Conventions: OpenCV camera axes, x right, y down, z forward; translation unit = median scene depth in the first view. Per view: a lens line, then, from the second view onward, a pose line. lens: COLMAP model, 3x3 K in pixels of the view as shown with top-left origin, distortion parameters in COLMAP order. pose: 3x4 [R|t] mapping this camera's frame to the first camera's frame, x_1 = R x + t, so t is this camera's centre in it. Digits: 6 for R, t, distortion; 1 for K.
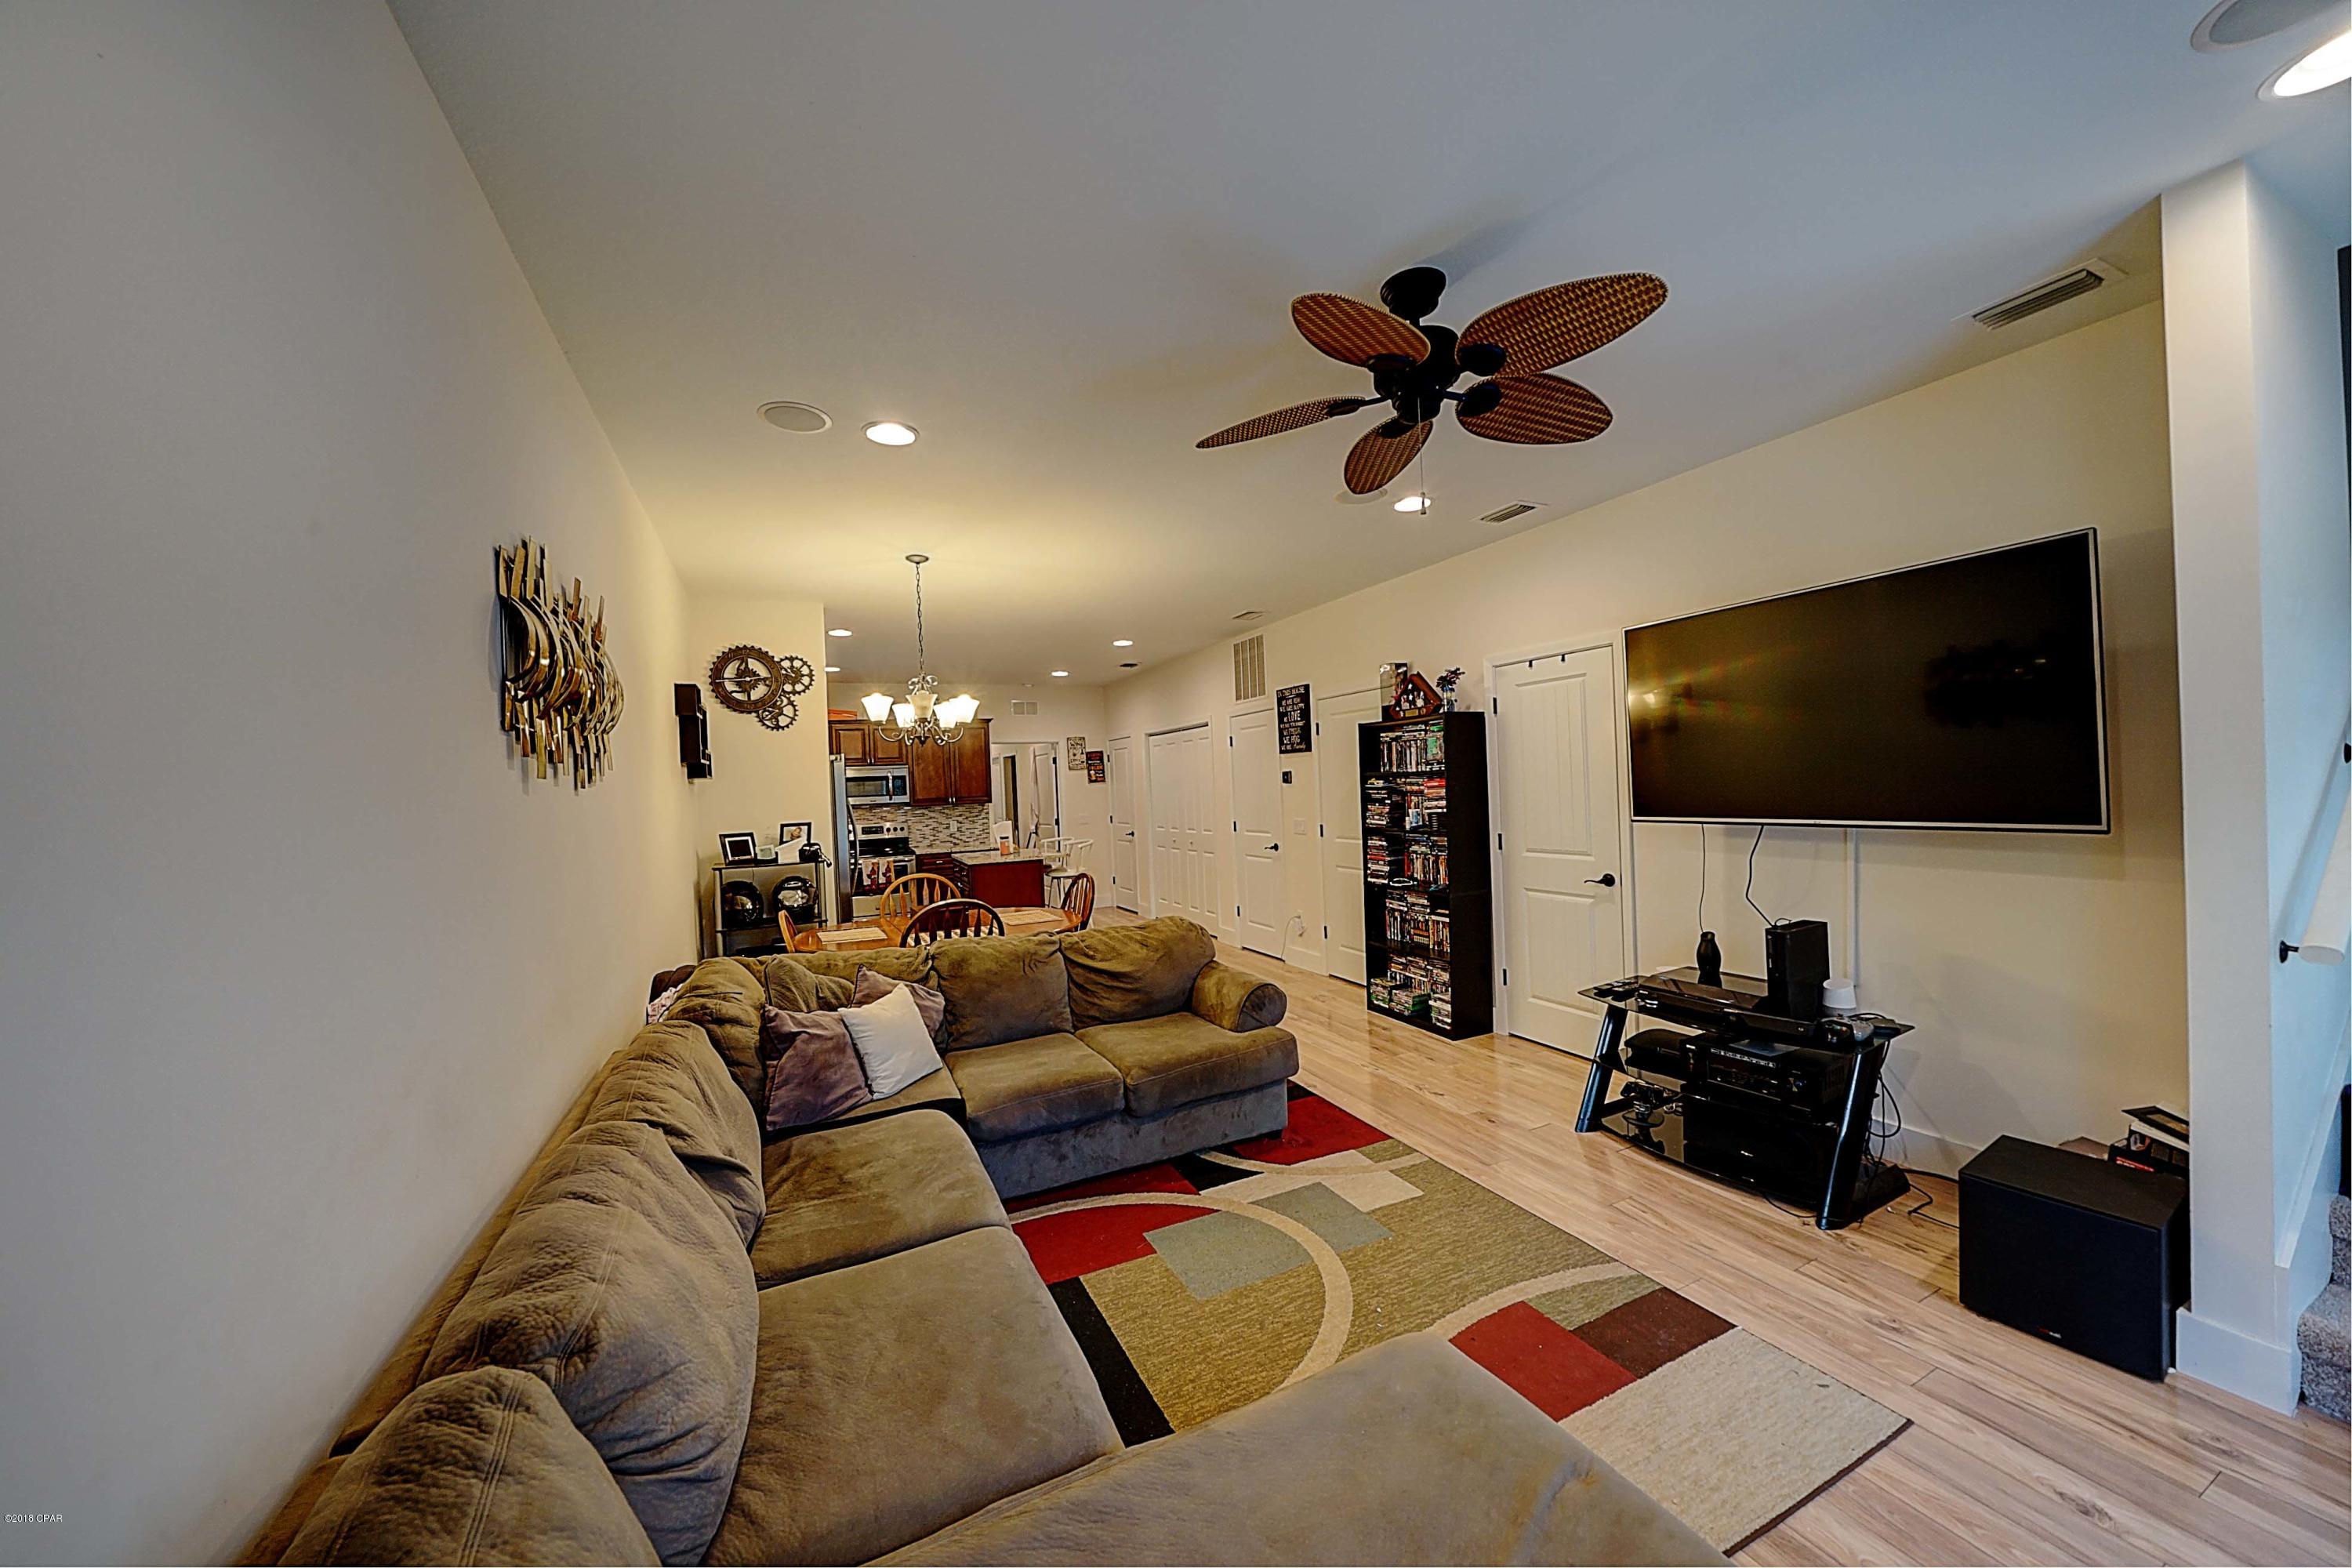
lens RADIAL K [[811.5, 0, 1162.4], [0, 811.5, 791.0], [0, 0, 1]] dist [-0.026367, 0.002844]
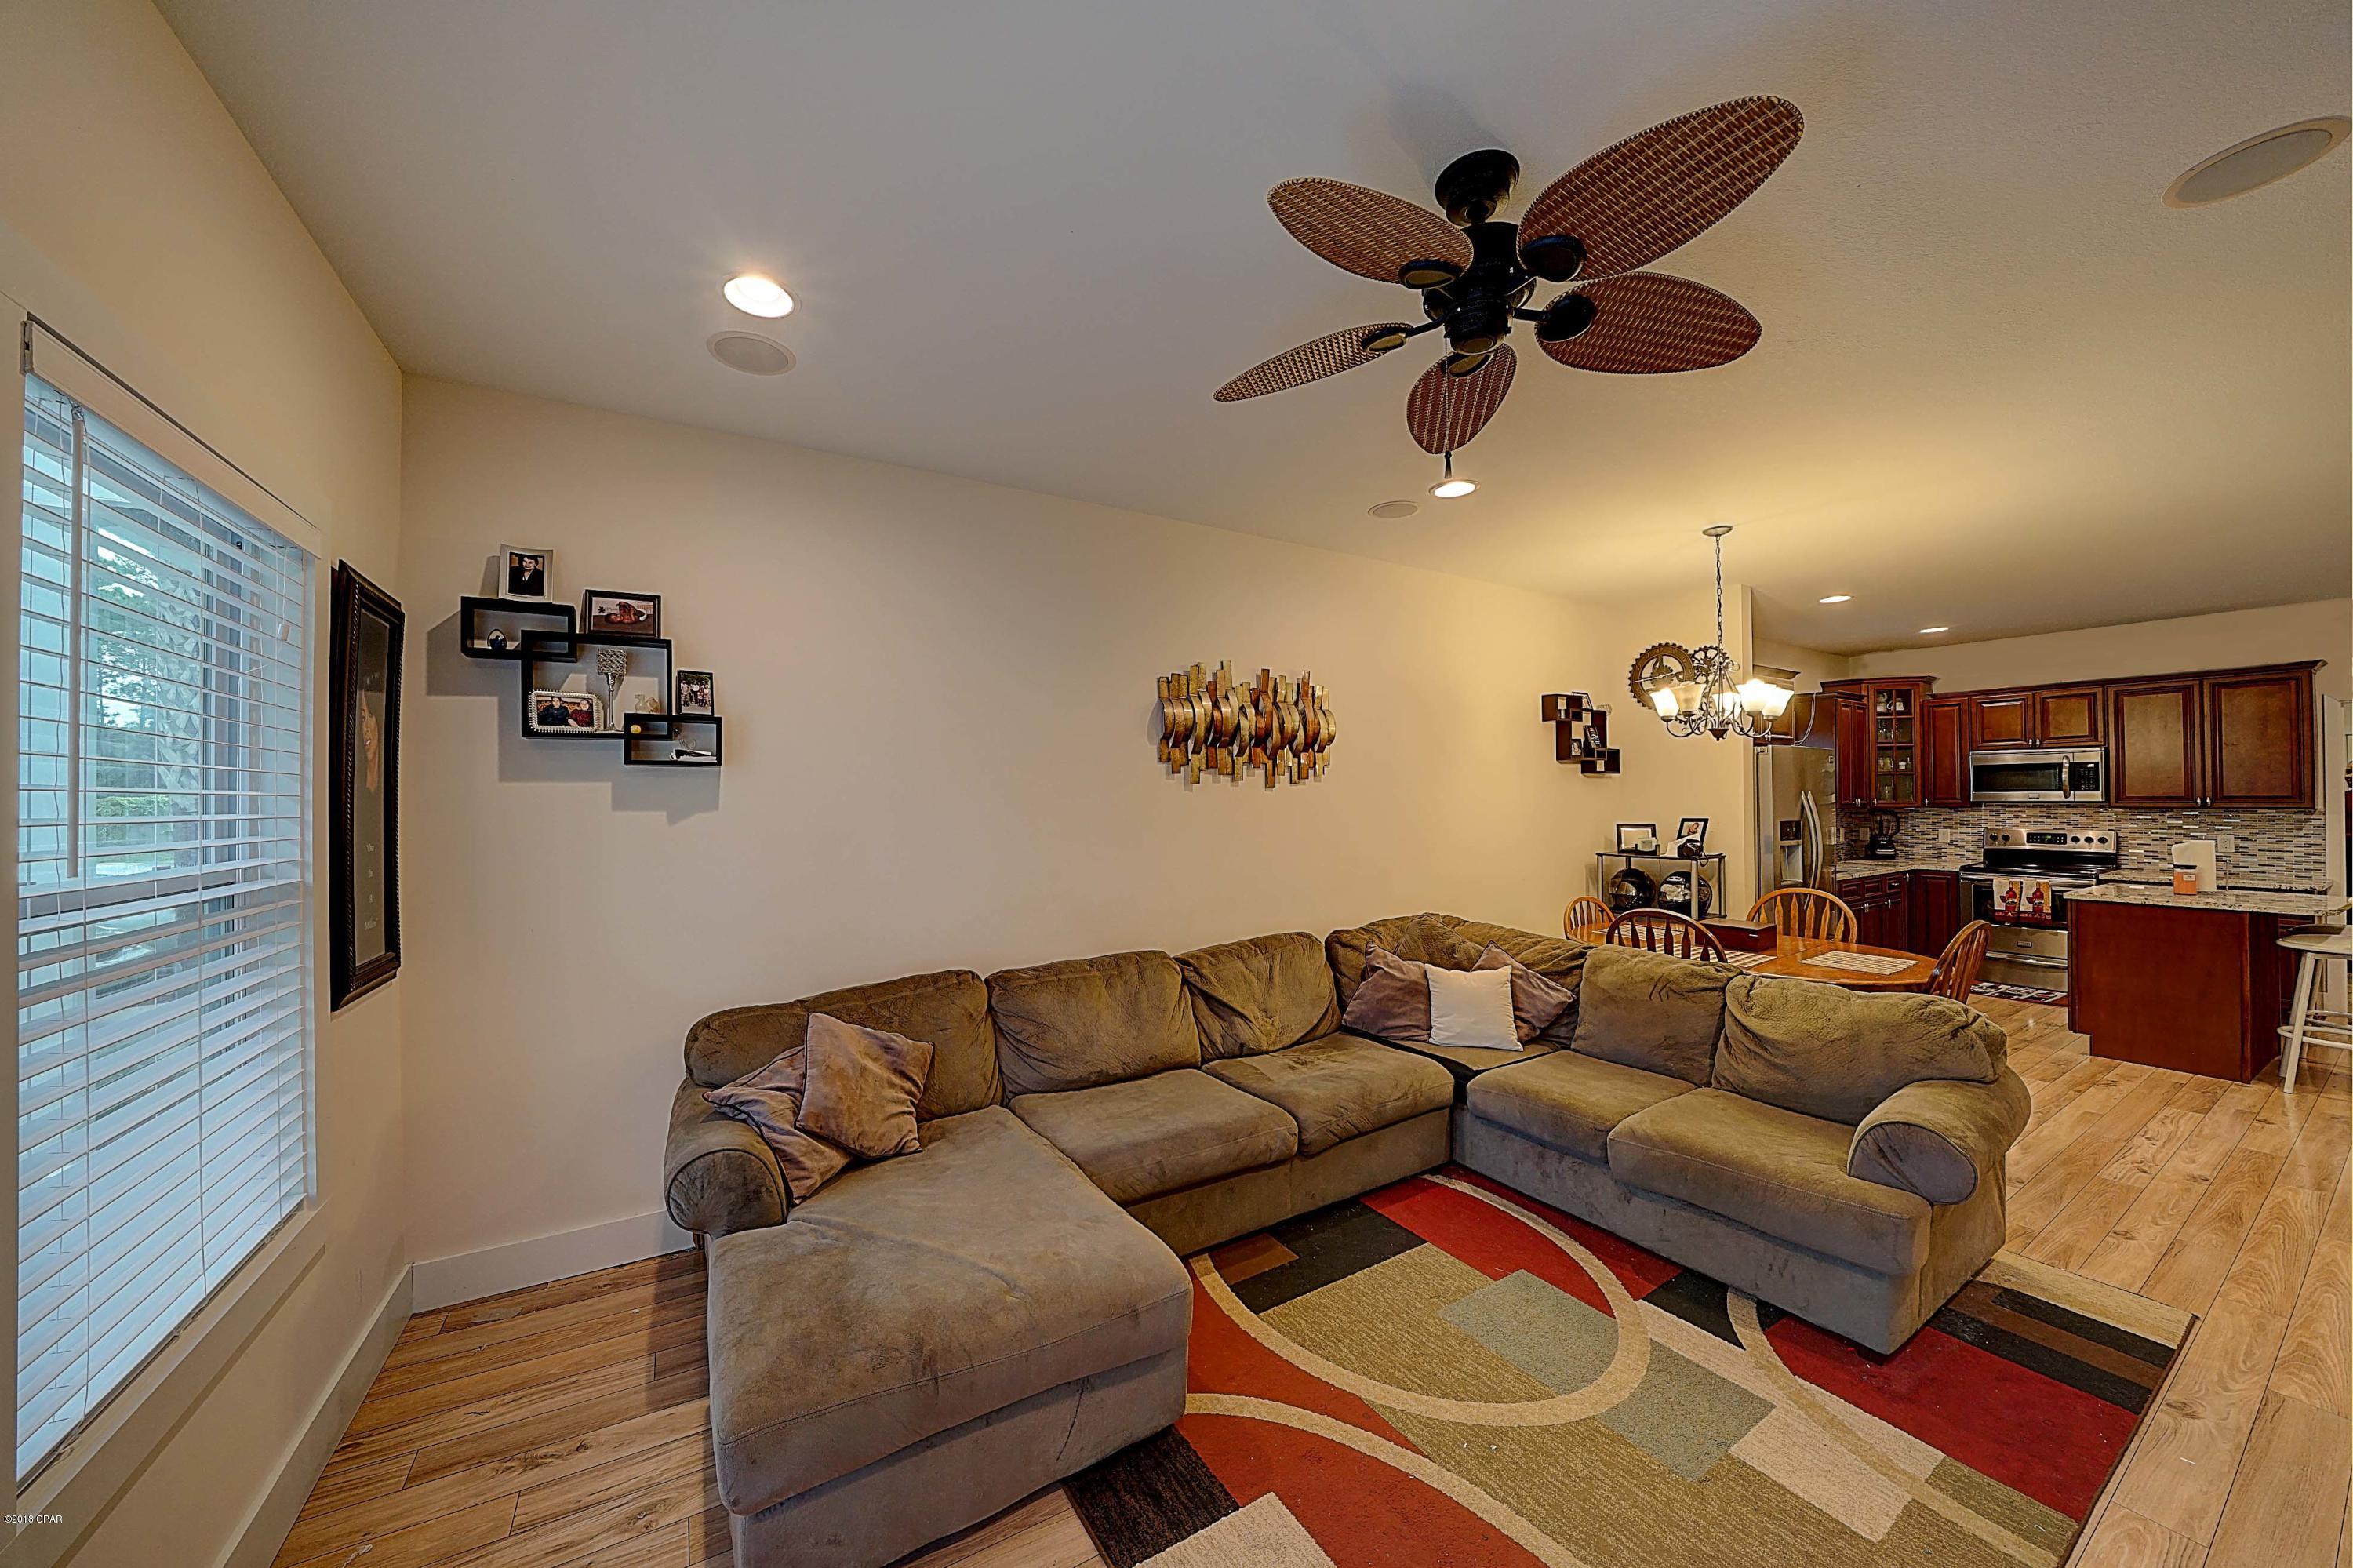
lens RADIAL K [[811.9, 0, 1162.9], [0, 811.9, 791.0], [0, 0, 1]] dist [-0.026367, 0.002844]
pose [[0.108676, 0.029931, -0.993627, 0.458466], [-0.003751, 0.999552, 0.029699, -0.020715], [0.994070, 0.000499, 0.108739, 0.259144]]
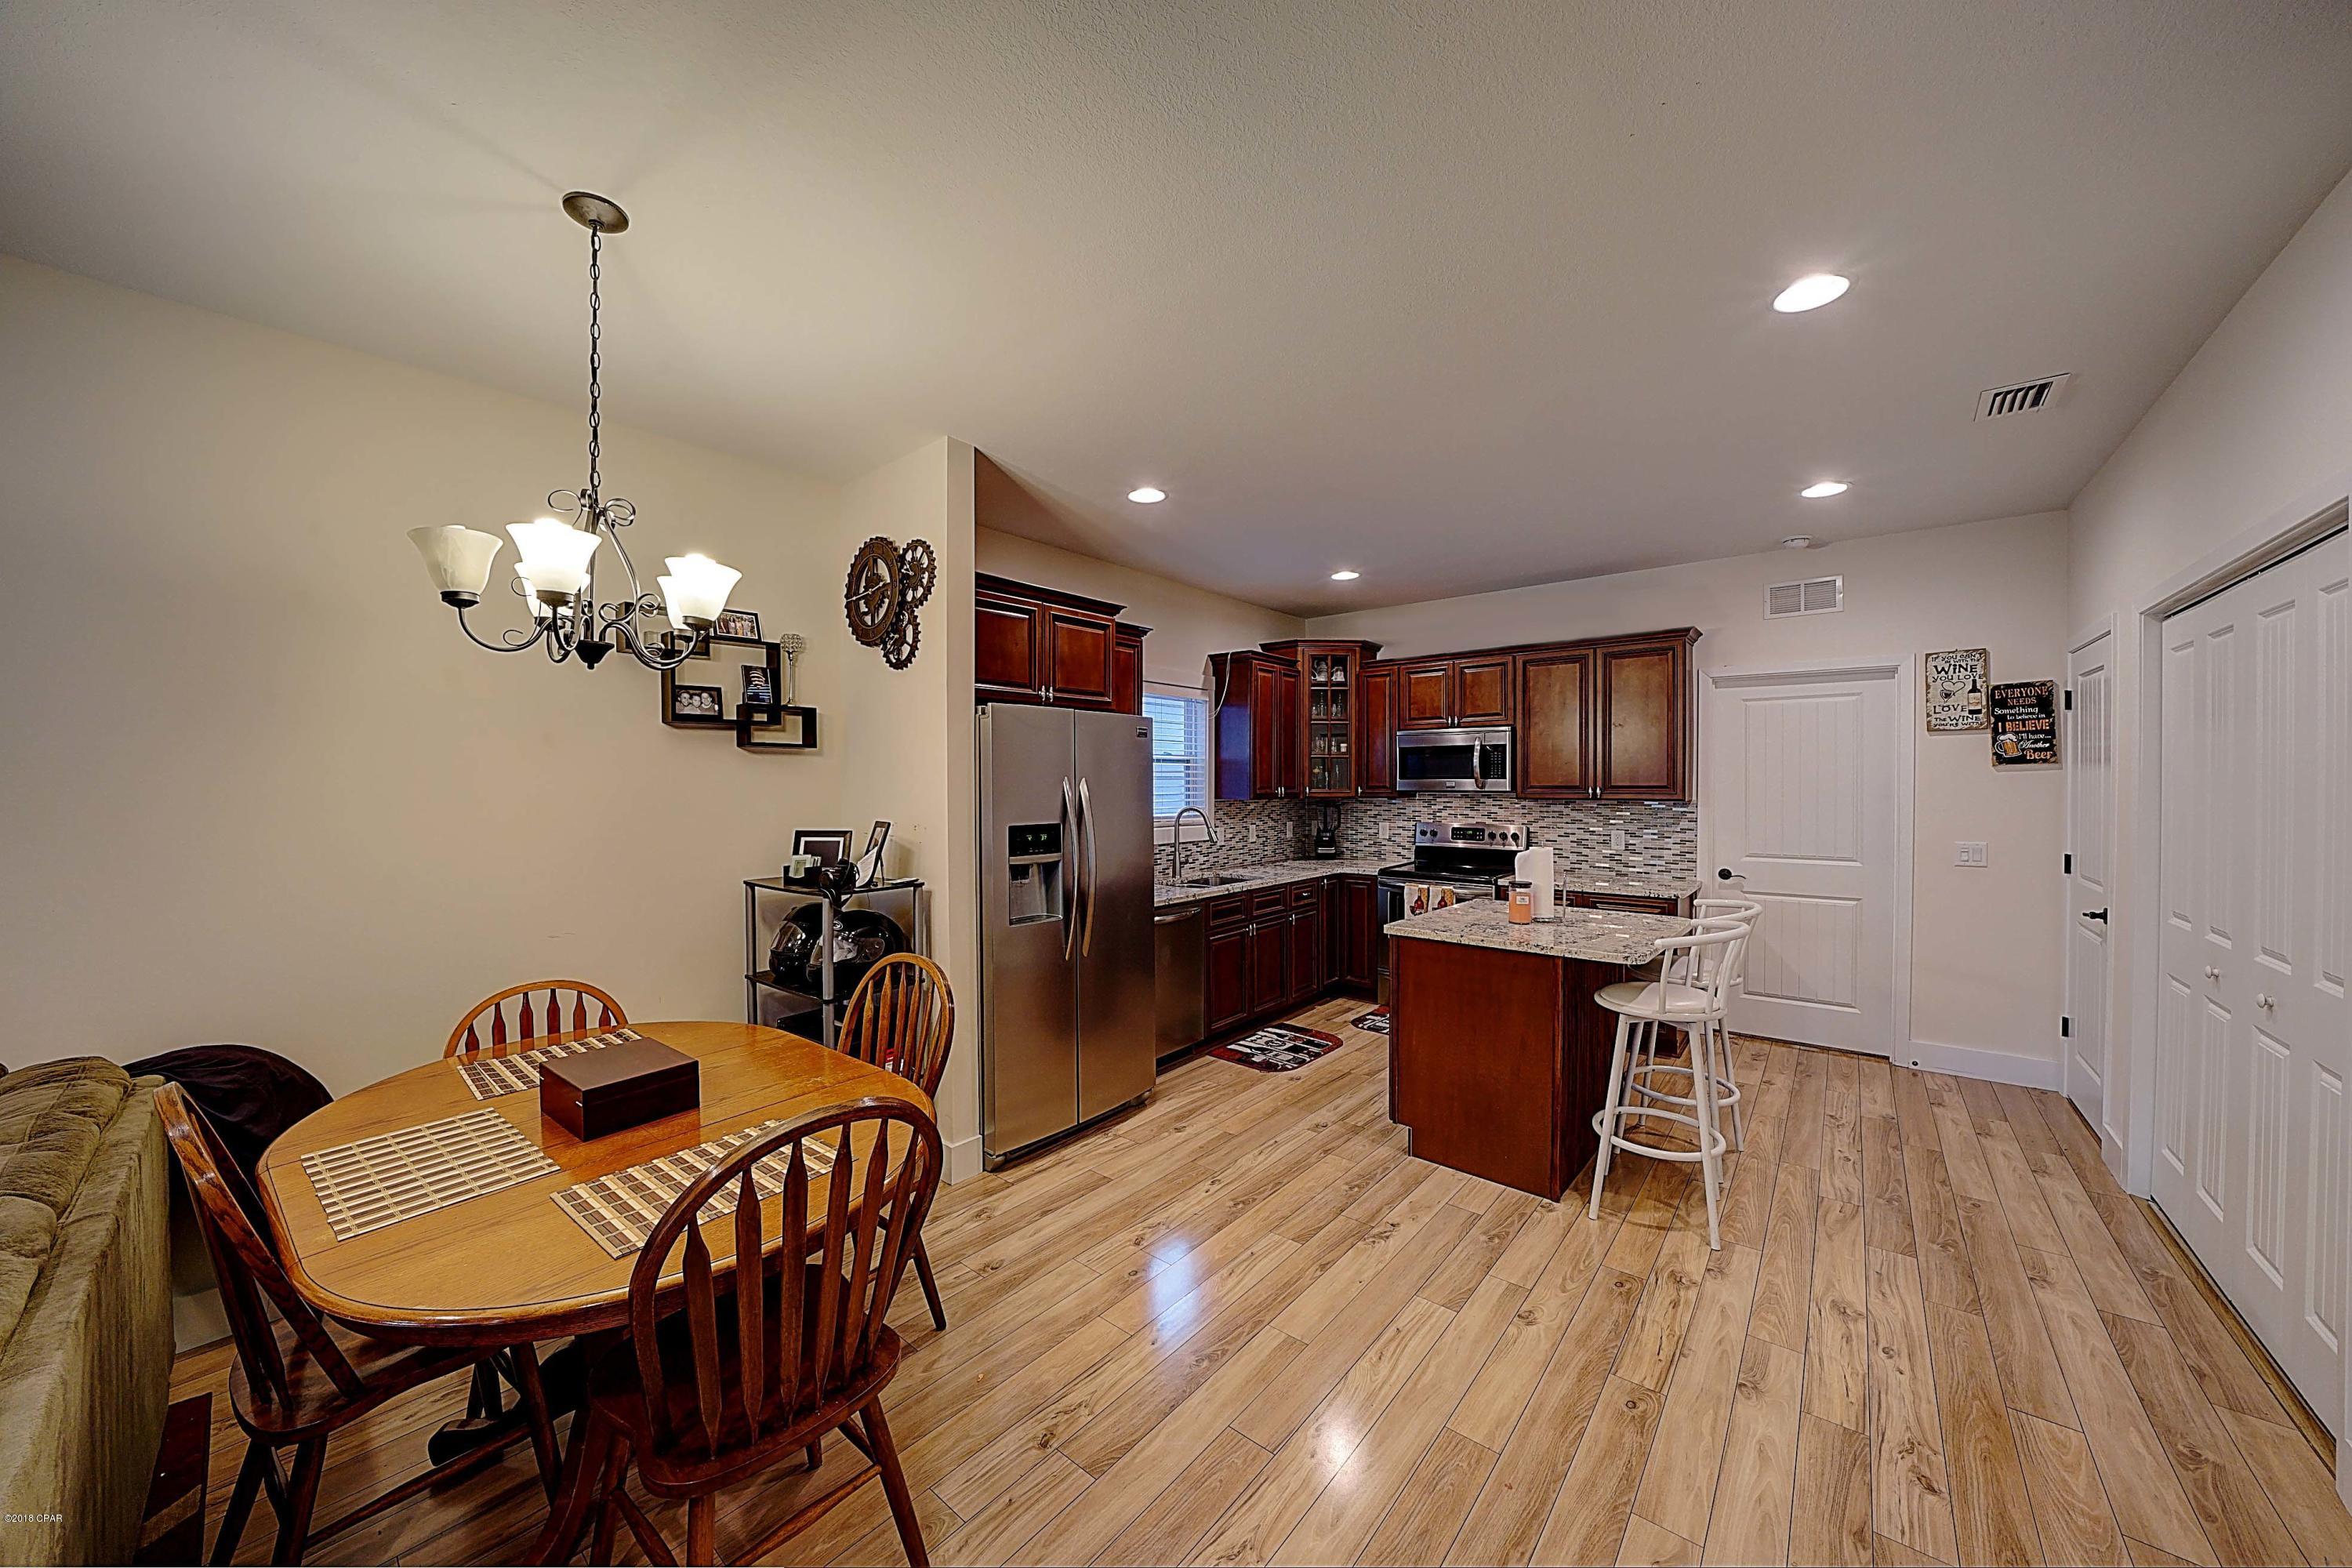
lens RADIAL K [[811.5, 0, 1162.4], [0, 811.5, 791.0], [0, 0, 1]] dist [-0.026367, 0.002844]
pose [[0.423421, 0.050960, -0.904498, 0.175397], [-0.018961, 0.998696, 0.047391, -0.015616], [0.905734, -0.002916, 0.423836, 0.964776]]
